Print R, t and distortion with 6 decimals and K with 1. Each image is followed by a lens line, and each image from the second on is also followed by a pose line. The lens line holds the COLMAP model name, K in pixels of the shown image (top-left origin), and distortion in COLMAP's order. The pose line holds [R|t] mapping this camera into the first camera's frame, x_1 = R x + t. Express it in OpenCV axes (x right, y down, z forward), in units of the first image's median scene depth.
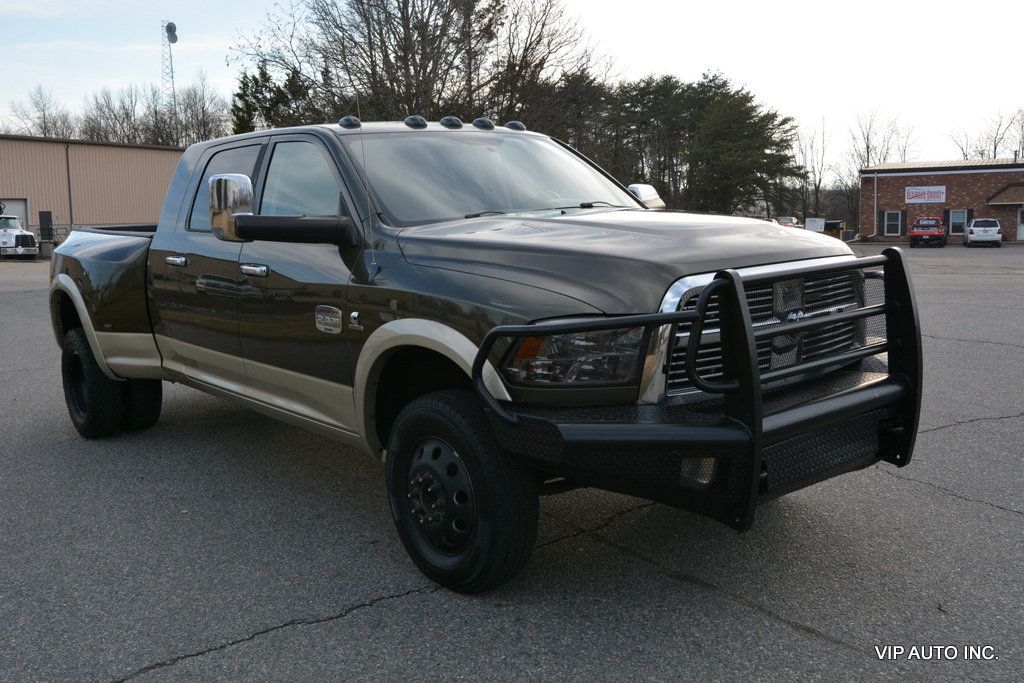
lens RADIAL K [[982.8, 0, 512.0], [0, 982.8, 341.5], [0, 0, 1]] dist [-0.011501, -0.003219]
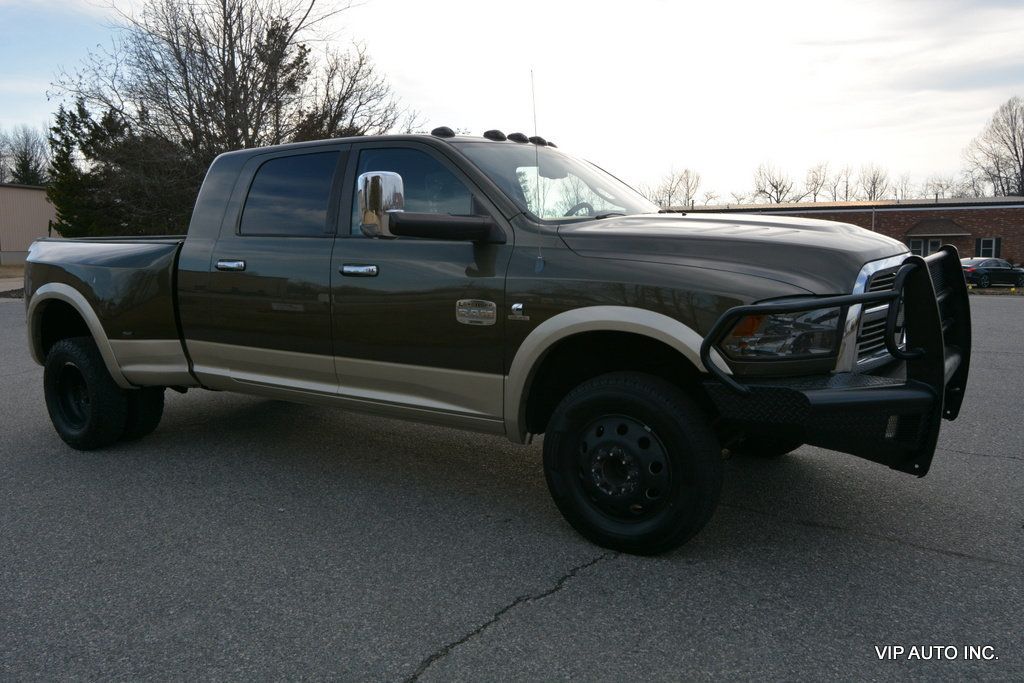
lens RADIAL K [[815.4, 0, 512.0], [0, 815.4, 341.5], [0, 0, 1]] dist [-0.002964, 0.001959]
pose [[0.957953, -0.027092, 0.285643, -0.293671], [0.031707, 0.999431, -0.011543, 0.014926], [-0.285167, 0.020115, 0.958267, 0.107930]]
